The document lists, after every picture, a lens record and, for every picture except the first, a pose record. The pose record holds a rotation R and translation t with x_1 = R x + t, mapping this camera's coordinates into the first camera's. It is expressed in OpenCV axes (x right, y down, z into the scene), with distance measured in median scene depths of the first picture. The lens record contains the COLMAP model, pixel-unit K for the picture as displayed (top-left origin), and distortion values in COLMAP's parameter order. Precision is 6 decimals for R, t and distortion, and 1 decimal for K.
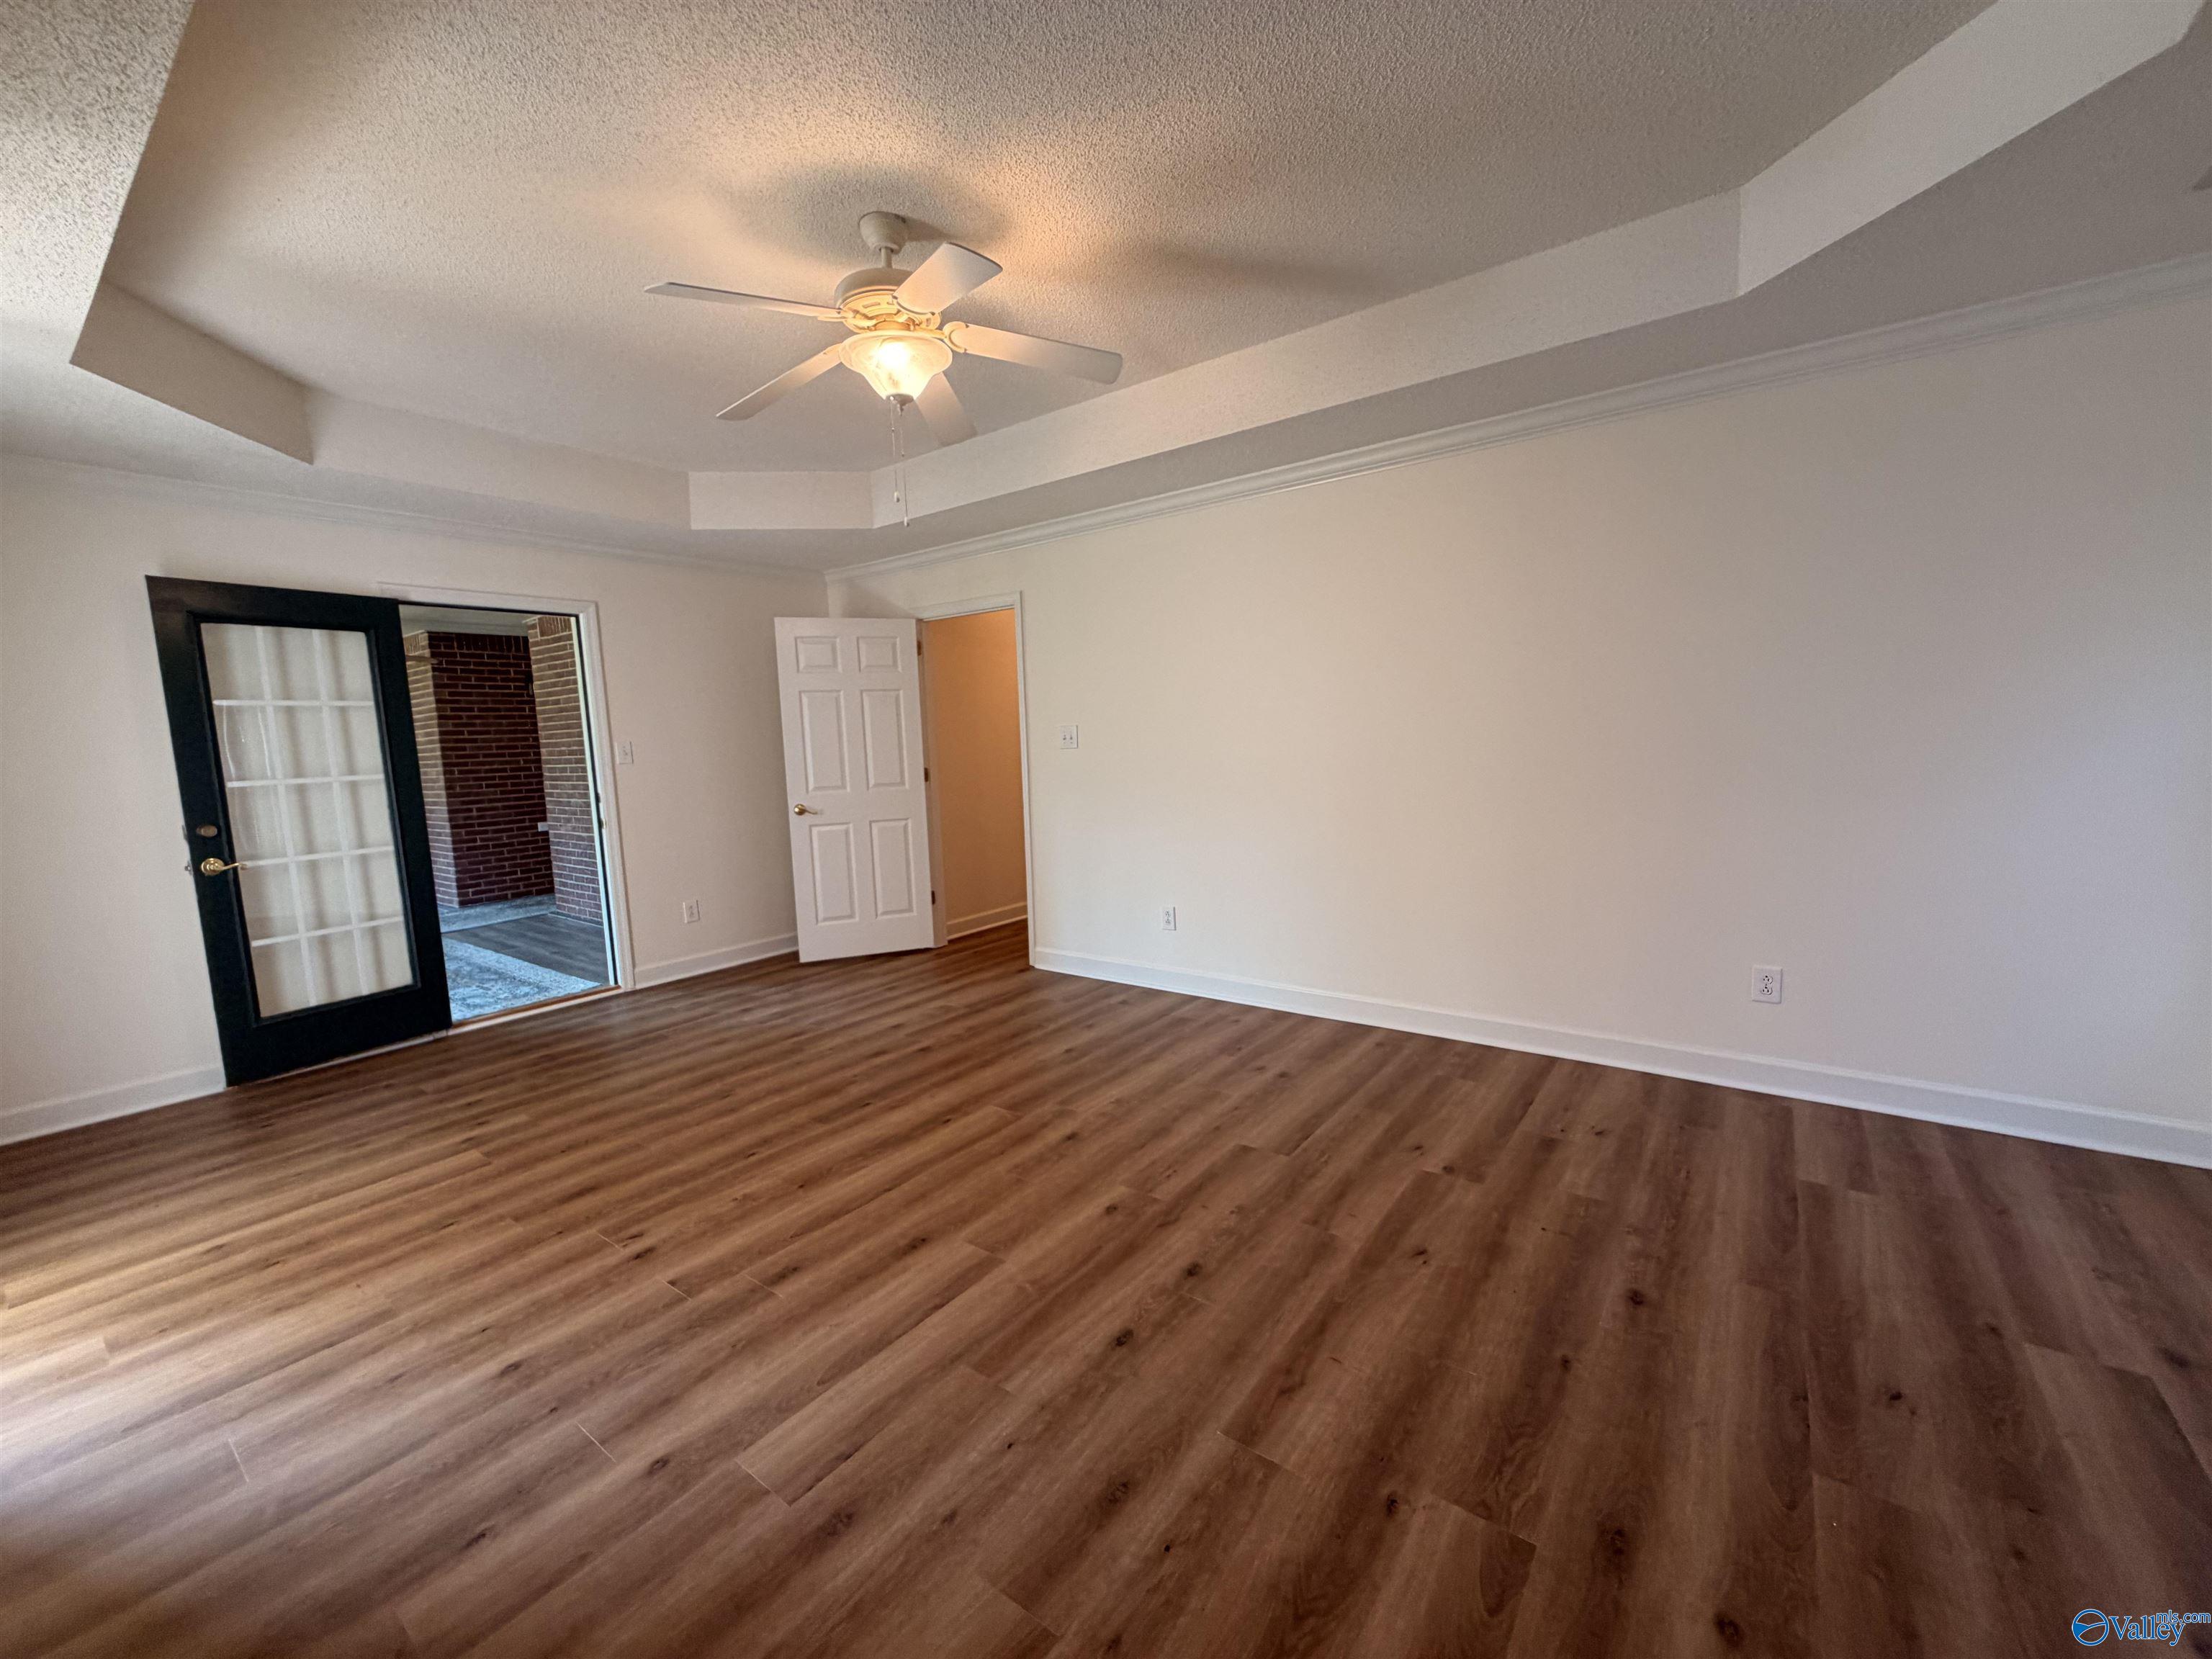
lens RADIAL K [[881.8, 0, 1106.0], [0, 881.8, 829.5], [0, 0, 1]] dist [-0.001372, -0.000171]
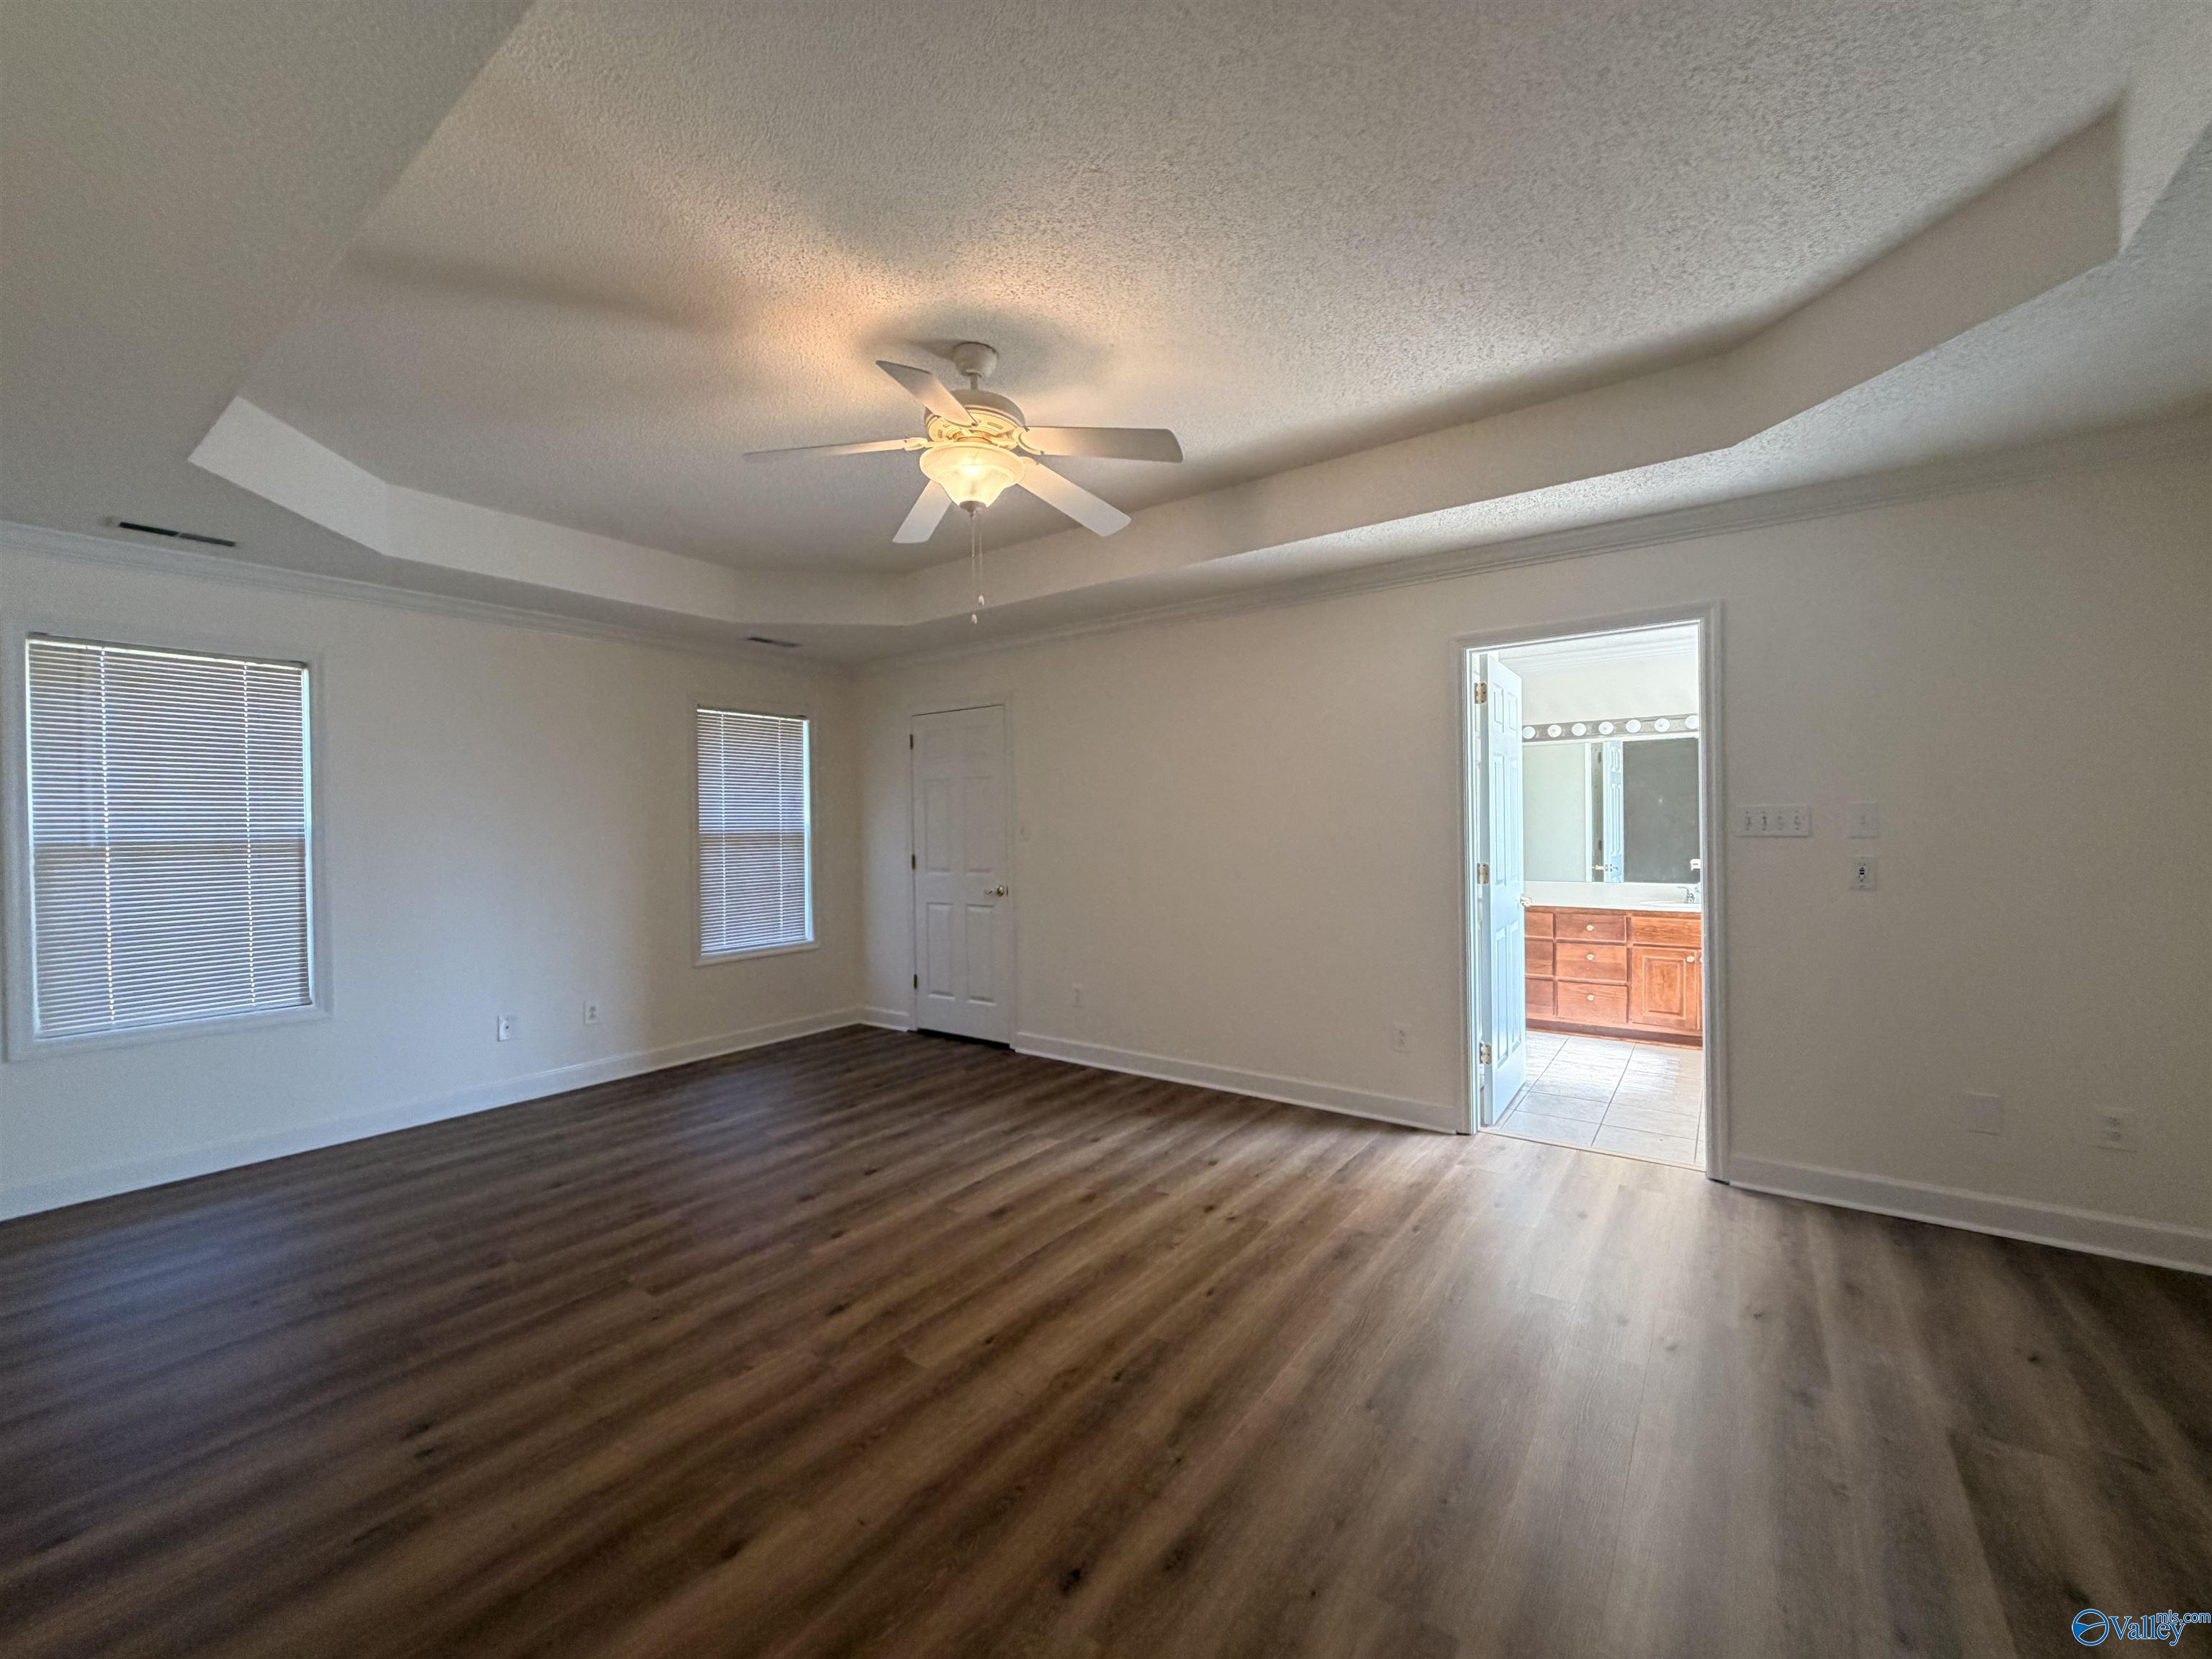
lens RADIAL K [[881.8, 0, 1106.0], [0, 881.8, 829.5], [0, 0, 1]] dist [-0.001372, -0.000171]
pose [[-0.998603, 0.050765, -0.014670, -0.390355], [0.048888, 0.992931, 0.108161, -0.230473], [0.020058, 0.107293, -0.994025, 2.287931]]
